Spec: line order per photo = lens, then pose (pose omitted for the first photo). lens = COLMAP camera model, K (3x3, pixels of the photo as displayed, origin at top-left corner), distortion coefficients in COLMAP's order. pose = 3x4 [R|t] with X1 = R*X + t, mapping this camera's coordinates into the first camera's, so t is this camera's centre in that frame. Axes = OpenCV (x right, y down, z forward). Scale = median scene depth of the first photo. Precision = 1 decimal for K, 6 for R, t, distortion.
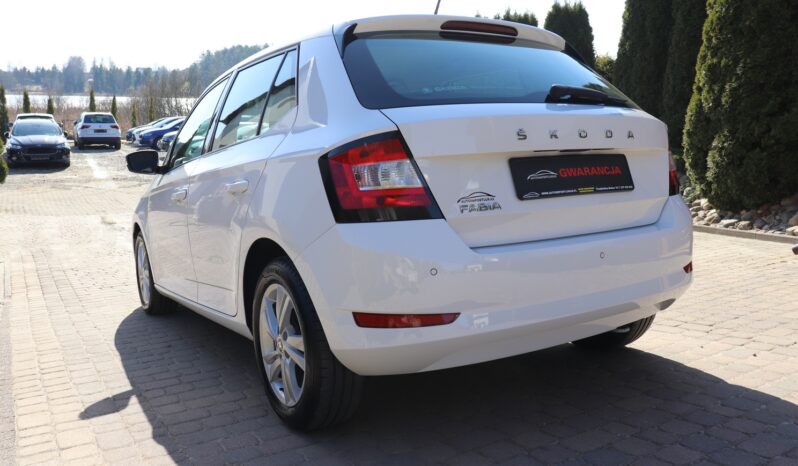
lens RADIAL K [[674.7, 0, 397.1], [0, 674.7, 228.2], [0, 0, 1]] dist [-0.162301, 0.137040]
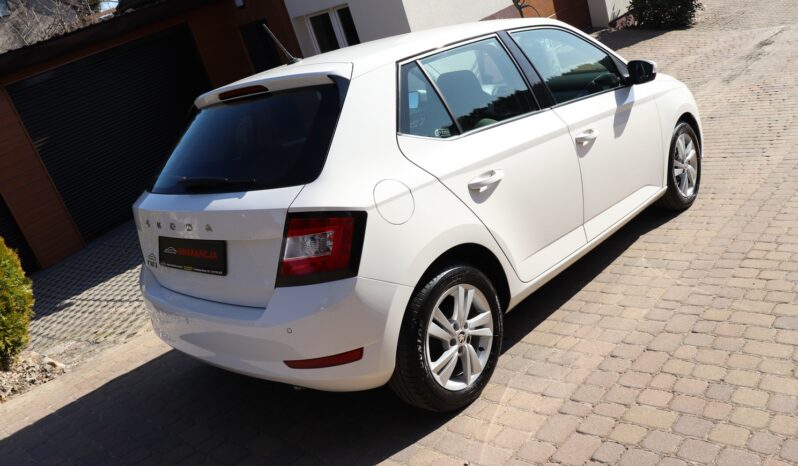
lens RADIAL K [[674.7, 0, 400.5], [0, 674.7, 234.7], [0, 0, 1]] dist [-0.162301, 0.137040]
pose [[0.262989, 0.258378, -0.929558, 1.329937], [0.106347, 0.949839, 0.294103, -0.383047], [0.958920, -0.176202, 0.222319, 0.980676]]
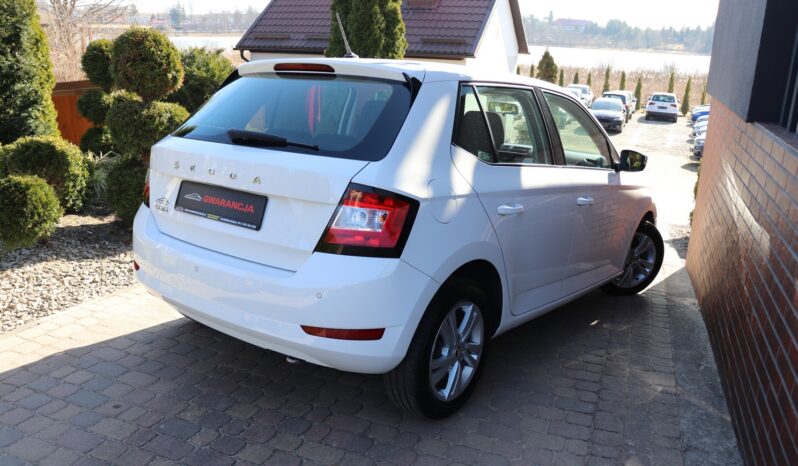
lens RADIAL K [[674.7, 0, 394.4], [0, 674.7, 235.3], [0, 0, 1]] dist [-0.162301, 0.137040]
pose [[0.343228, 0.249774, -0.905432, 1.328908], [-0.172972, 0.964314, 0.200448, -0.287209], [0.923187, 0.087815, 0.374184, 0.750312]]
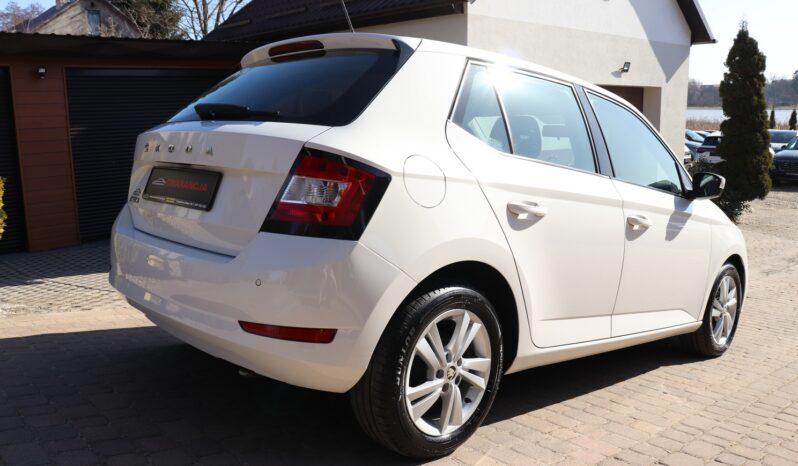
lens RADIAL K [[674.7, 0, 396.1], [0, 674.7, 226.4], [0, 0, 1]] dist [-0.162301, 0.137040]
pose [[0.186286, 0.127709, -0.974160, 1.224866], [-0.184556, 0.978414, 0.092974, -0.159971], [0.965006, 0.162468, 0.205835, 1.000032]]
